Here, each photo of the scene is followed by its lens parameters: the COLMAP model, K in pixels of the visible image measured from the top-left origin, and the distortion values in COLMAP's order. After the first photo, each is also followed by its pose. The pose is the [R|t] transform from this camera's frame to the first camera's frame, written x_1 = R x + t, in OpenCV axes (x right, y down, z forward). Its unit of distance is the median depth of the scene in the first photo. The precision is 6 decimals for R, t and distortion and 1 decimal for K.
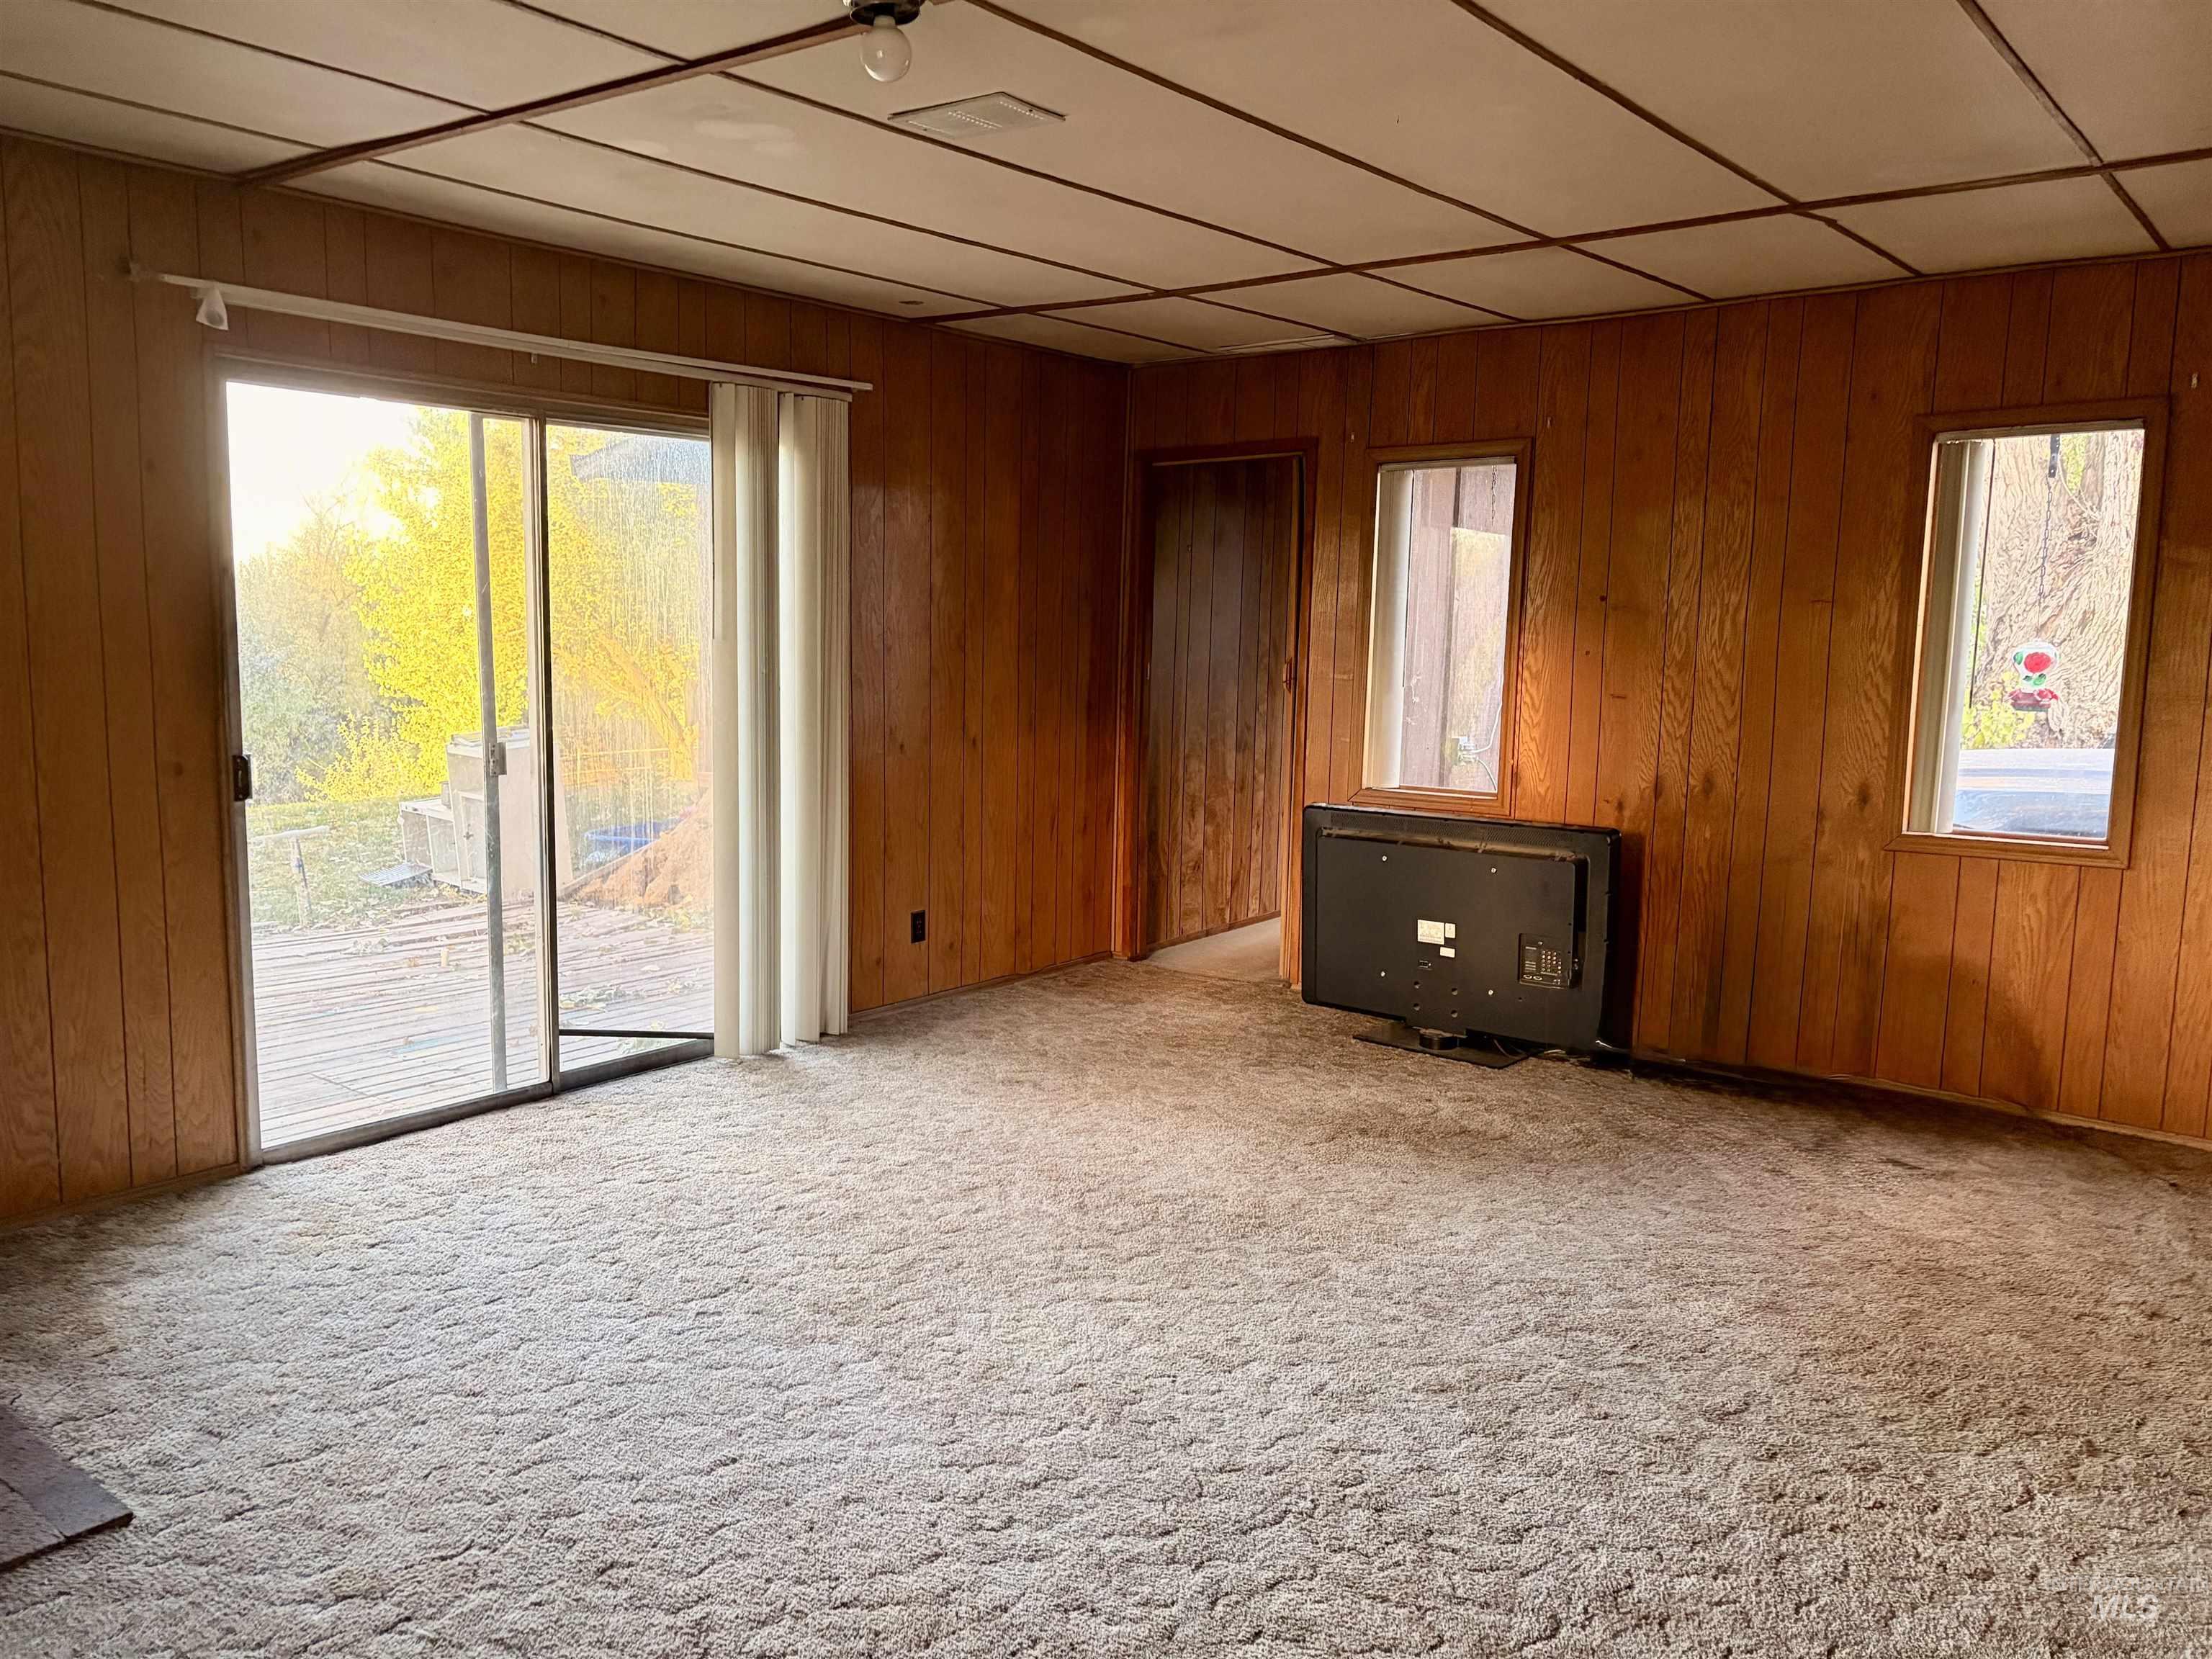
lens RADIAL K [[1675.3, 0, 1131.1], [0, 1675.3, 829.0], [0, 0, 1]] dist [0.065155, -0.067421]
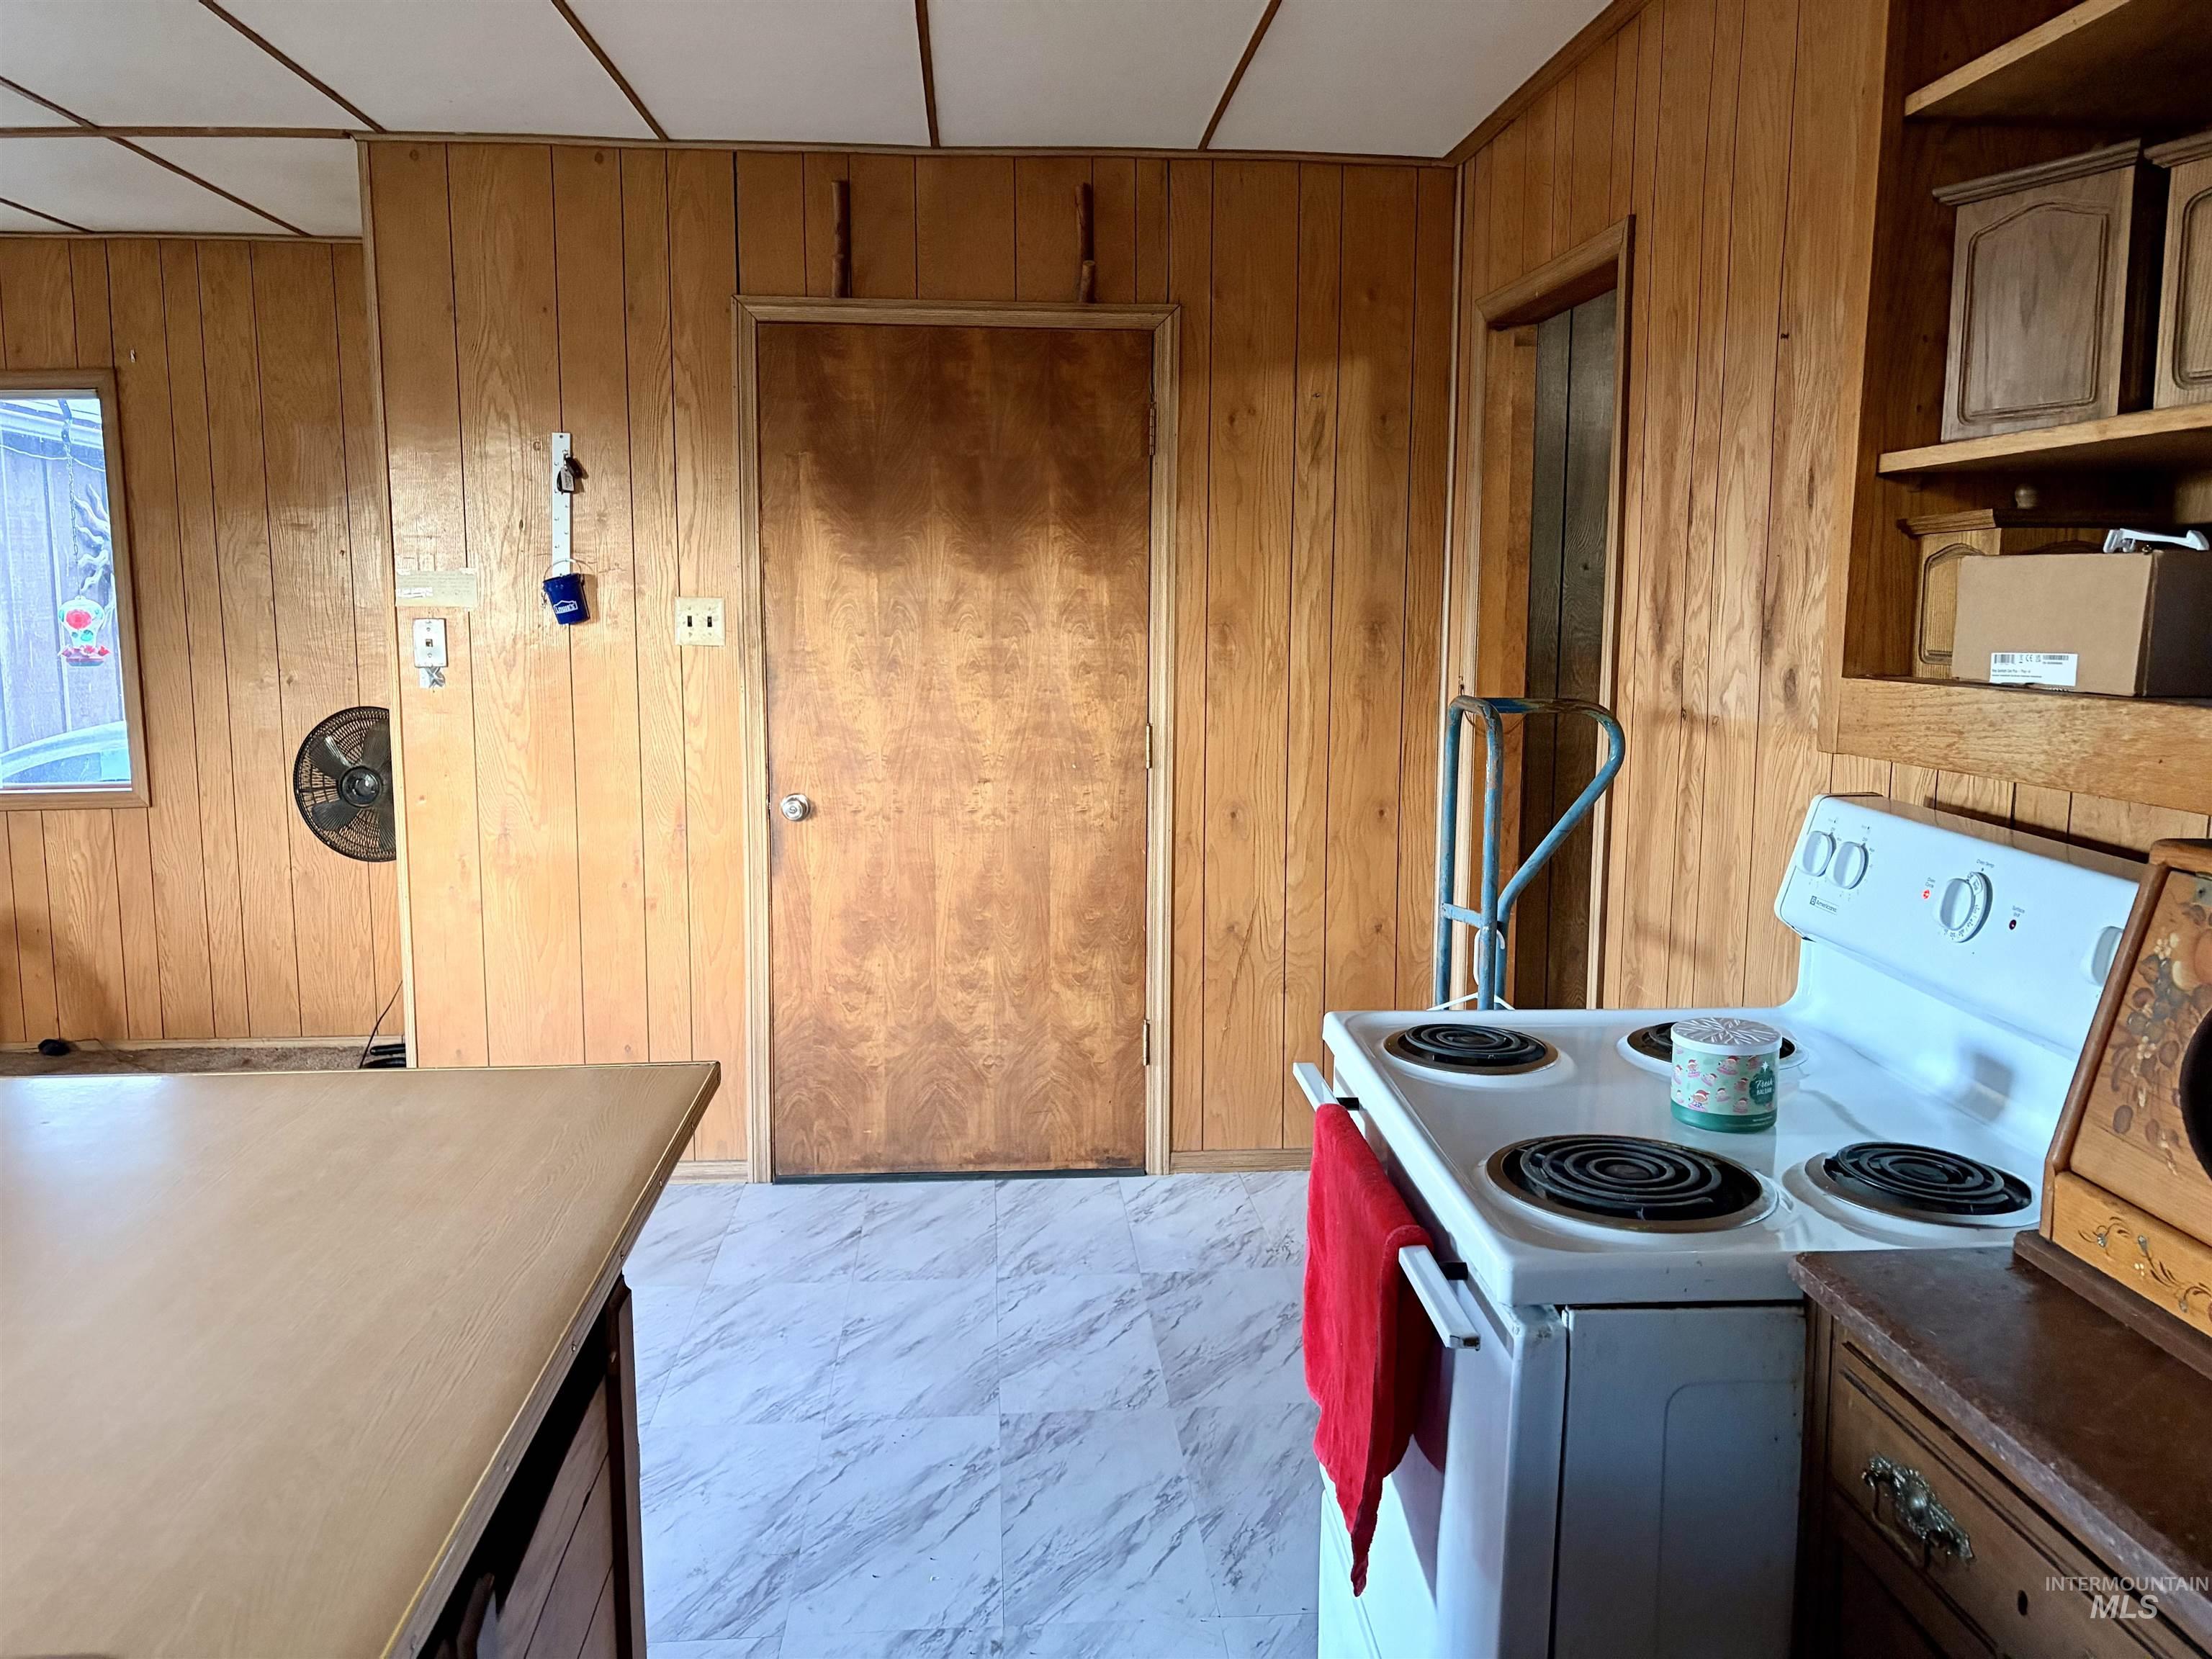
lens RADIAL K [[1675.3, 0, 1111.2], [0, 1675.3, 810.8], [0, 0, 1]] dist [0.065155, -0.067421]
pose [[0.743695, -0.108614, 0.659637, 0.302046], [0.099473, 0.993708, 0.051472, 0.028697], [-0.661077, 0.027337, 0.749820, -0.200272]]
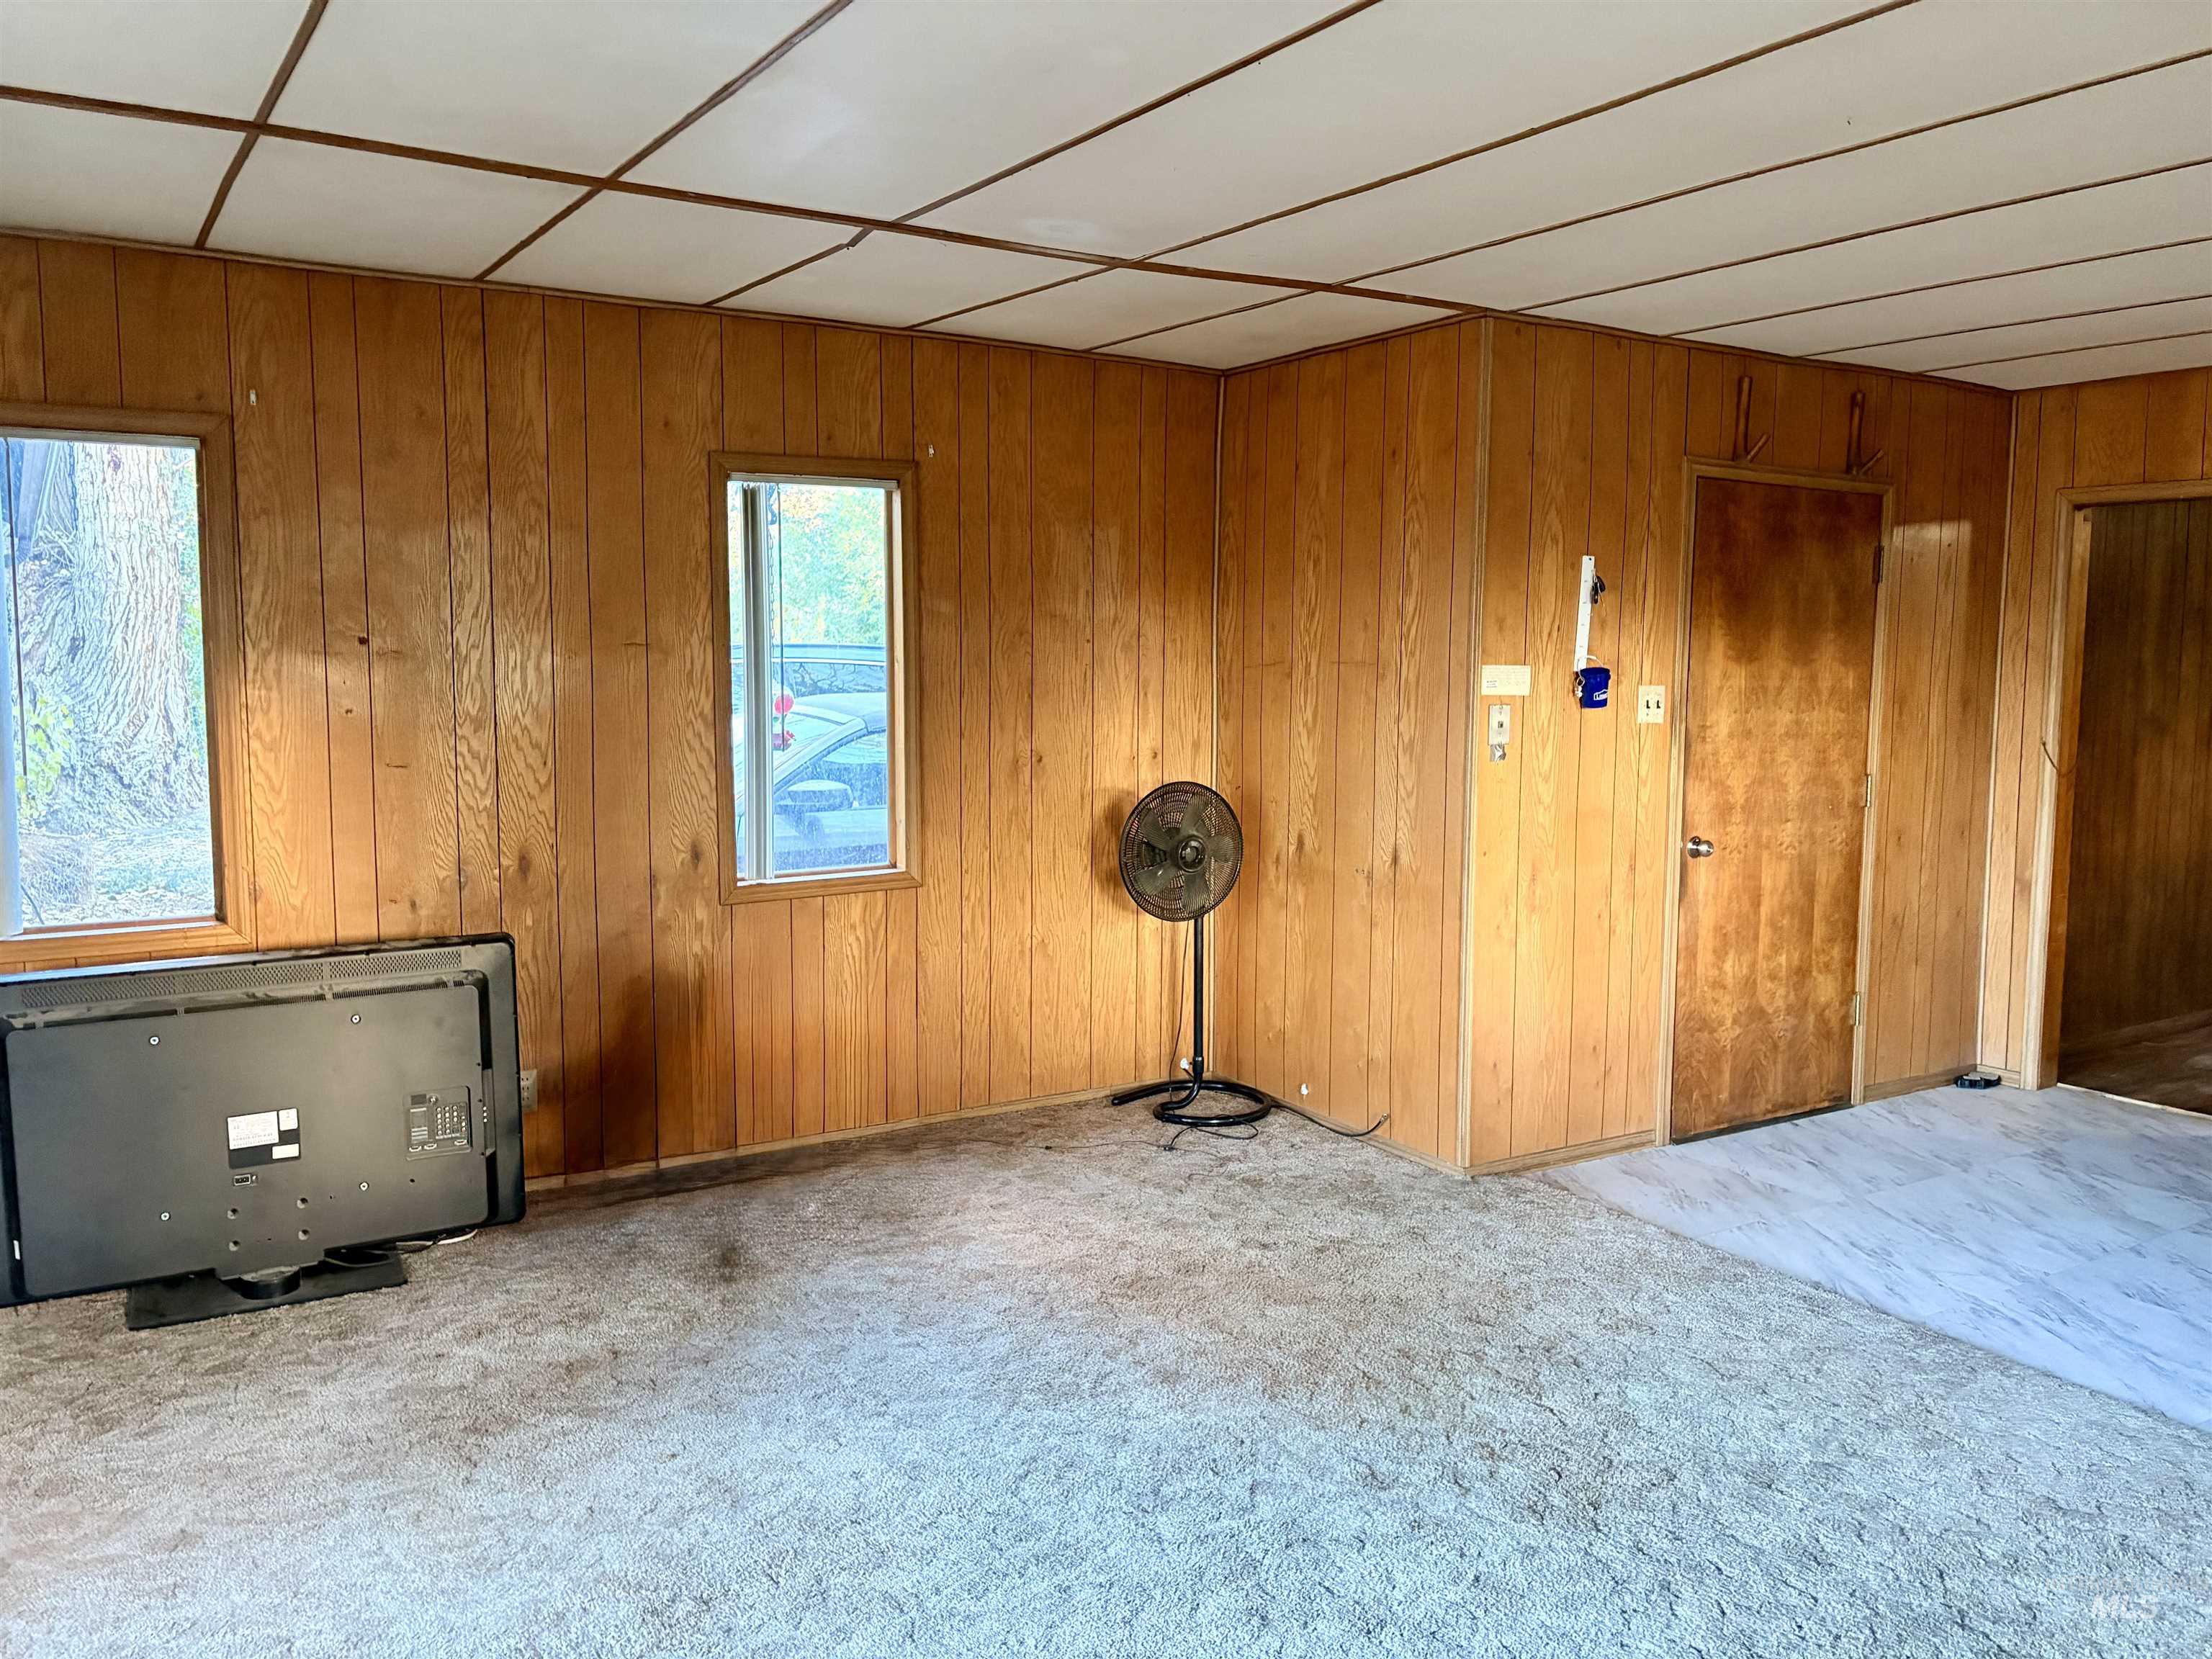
lens RADIAL K [[1675.3, 0, 1100.4], [0, 1675.3, 826.7], [0, 0, 1]] dist [0.065155, -0.067421]
pose [[0.341846, -0.115916, 0.932580, -0.361028], [0.115676, 0.990007, 0.080651, -0.083197], [-0.932609, 0.080307, 0.351839, 0.463764]]
